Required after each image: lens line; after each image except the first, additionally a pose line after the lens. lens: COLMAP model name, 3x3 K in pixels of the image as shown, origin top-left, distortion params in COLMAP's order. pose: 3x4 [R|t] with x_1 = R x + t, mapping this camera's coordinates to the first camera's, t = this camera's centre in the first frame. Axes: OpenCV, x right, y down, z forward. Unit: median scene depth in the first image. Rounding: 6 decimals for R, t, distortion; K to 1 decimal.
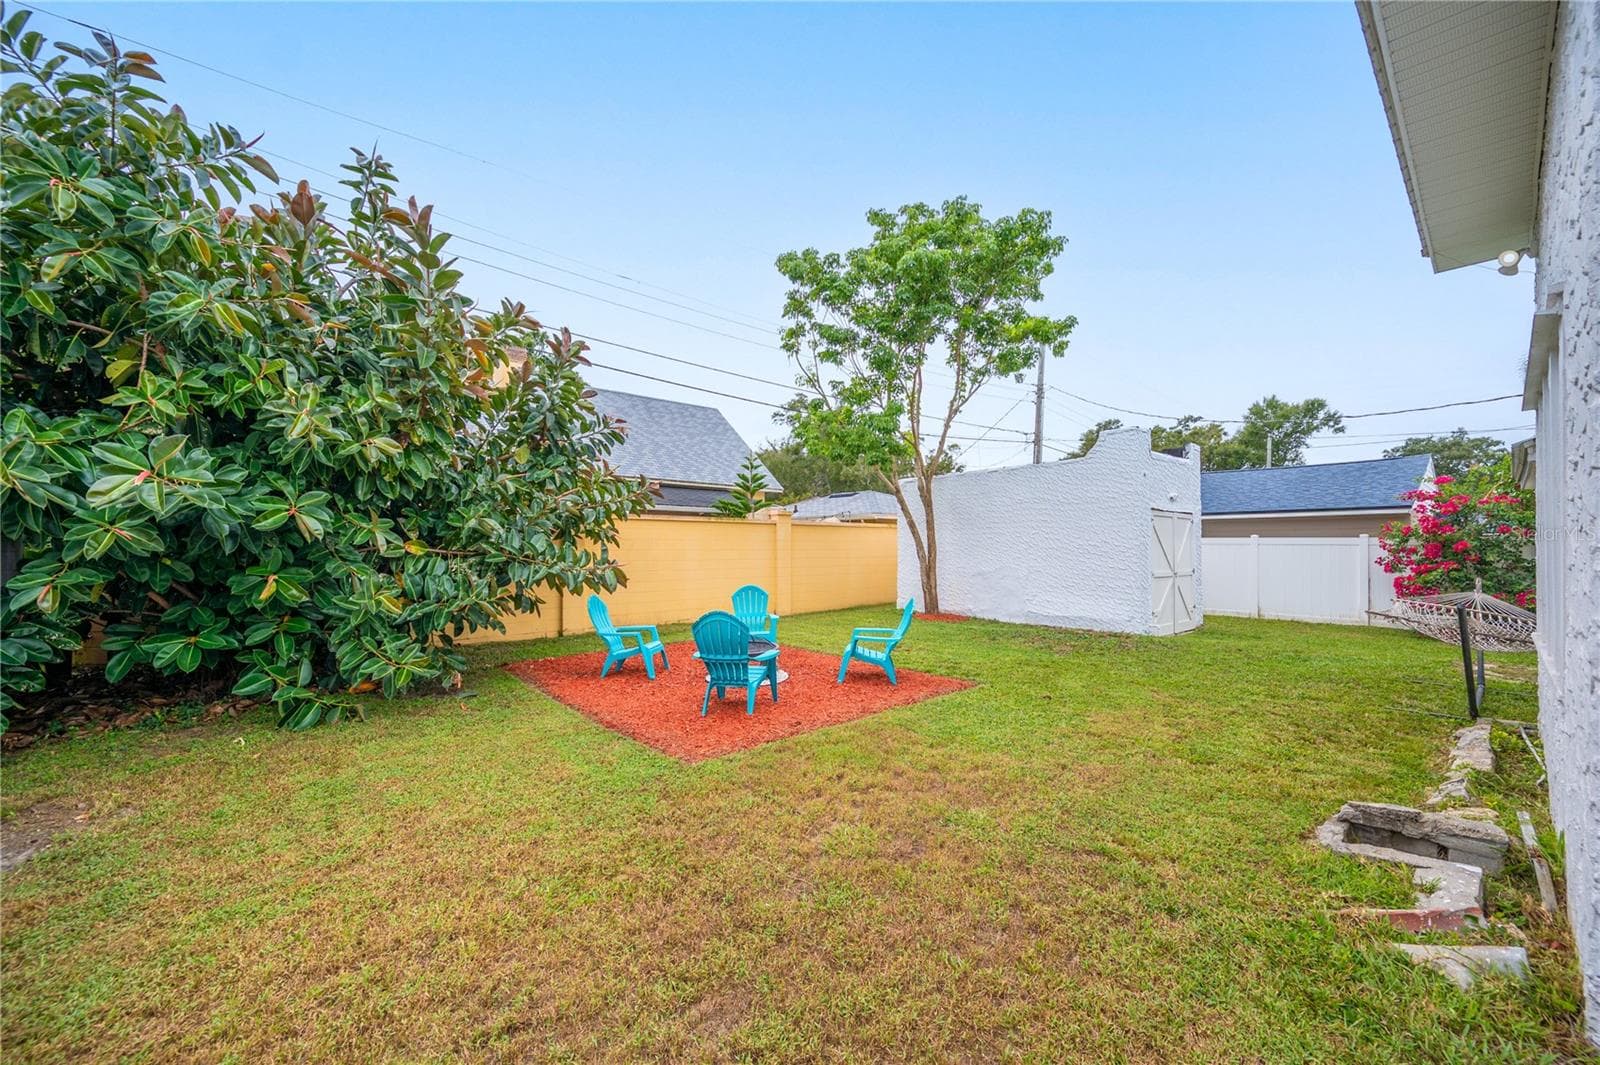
lens RADIAL K [[621.2, 0, 793.2], [0, 621.2, 553.4], [0, 0, 1]] dist [-0.003220, -0.000356]
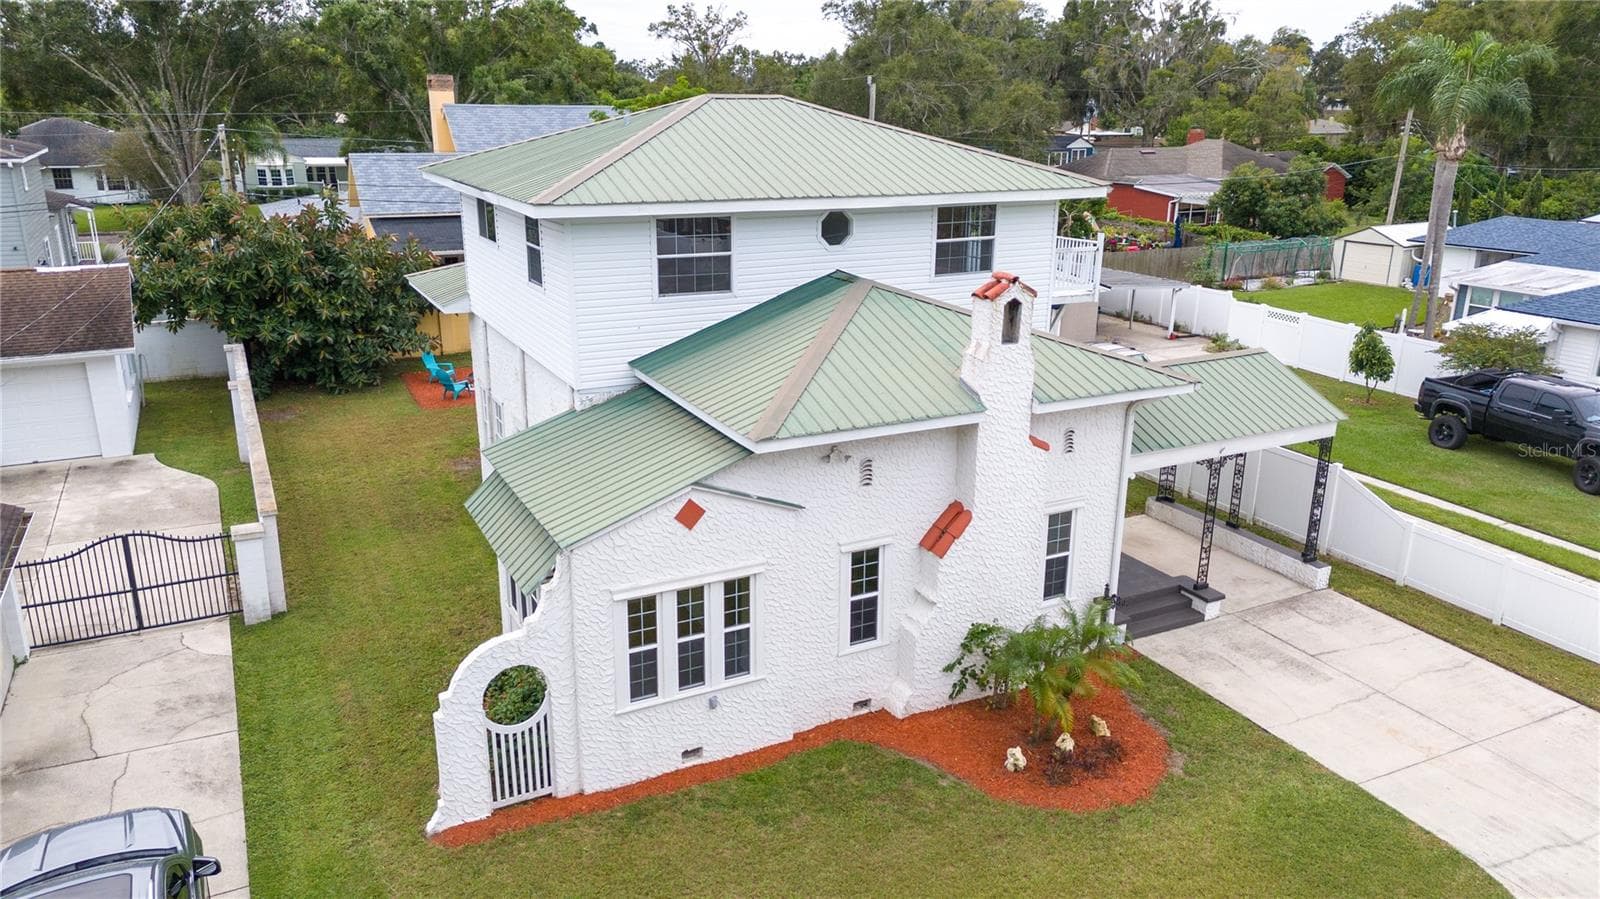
lens RADIAL K [[1114.1, 0, 797.4], [0, 1114.1, 471.3], [0, 0, 1]] dist [0.070095, -0.059129]
pose [[0.971398, 0.079368, -0.223802, 2.892242], [-0.007255, 0.951968, 0.306112, -1.150247], [0.237347, -0.295733, 0.925315, -3.967325]]
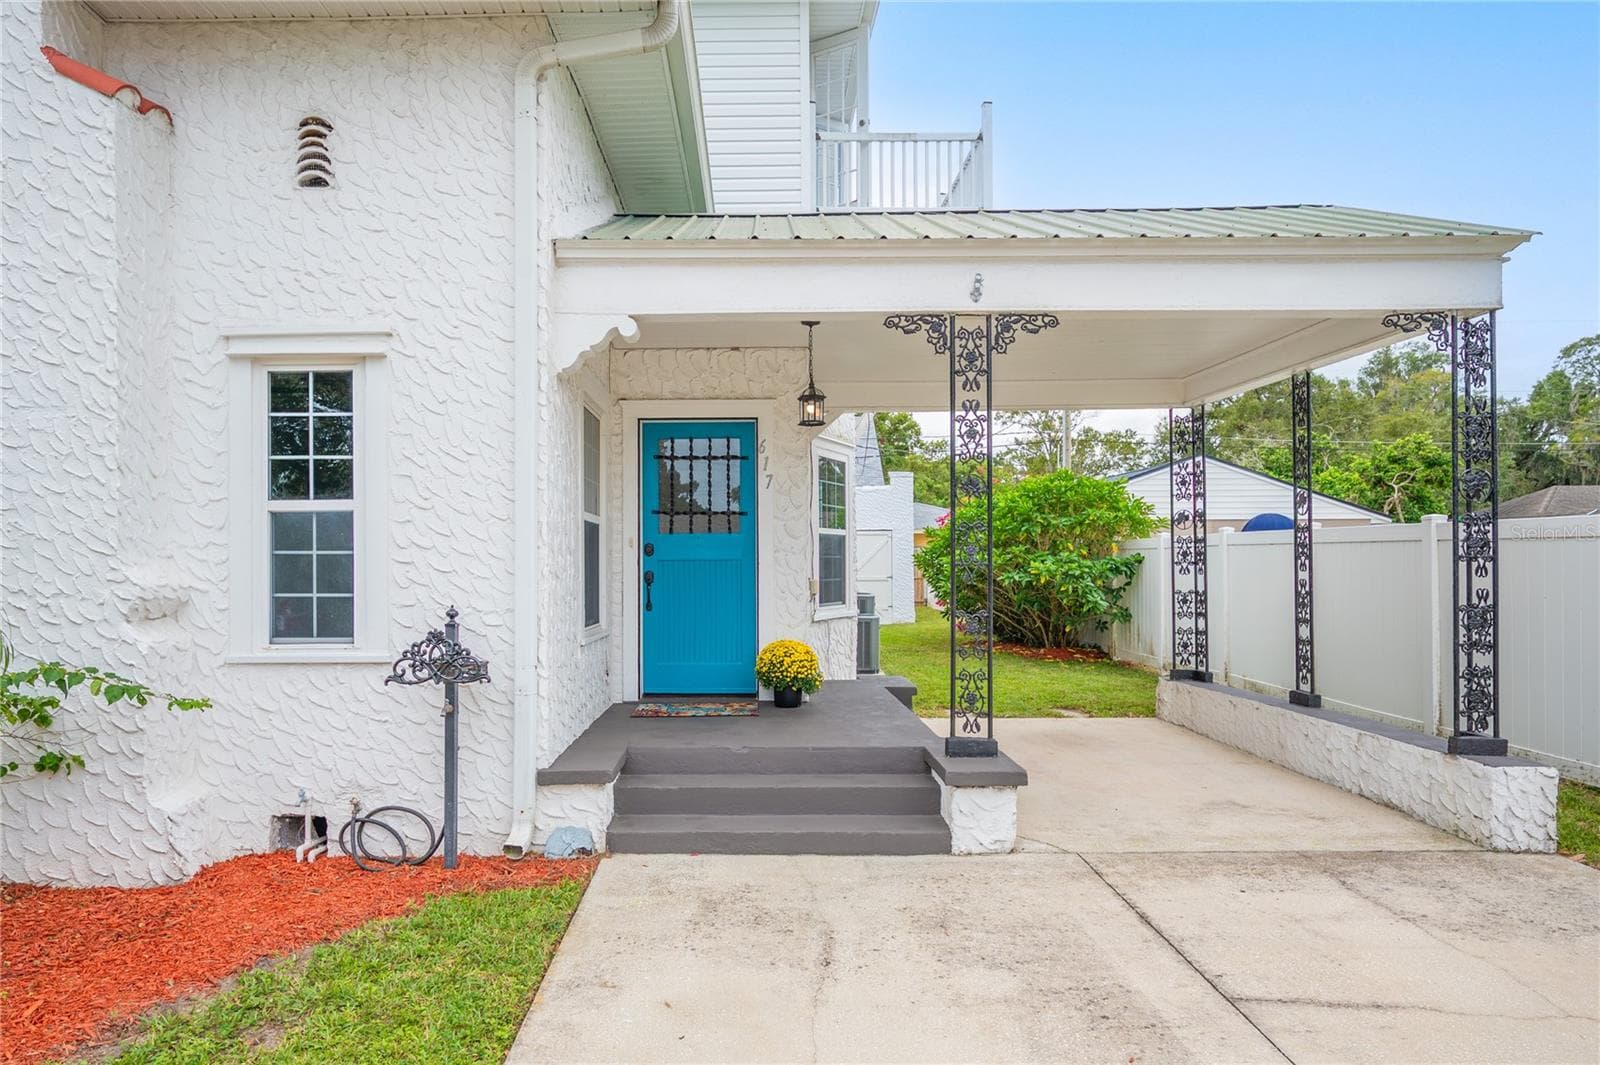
lens RADIAL K [[1010.4, 0, 752.0], [0, 1010.4, 574.4], [0, 0, 1]] dist [-0.006211, 0.002365]
pose [[0.744377, 0.000007, -0.667760, 3.812020], [0.000471, 1.000000, 0.000536, 0.027198], [0.667760, -0.000713, 0.744376, -1.530291]]
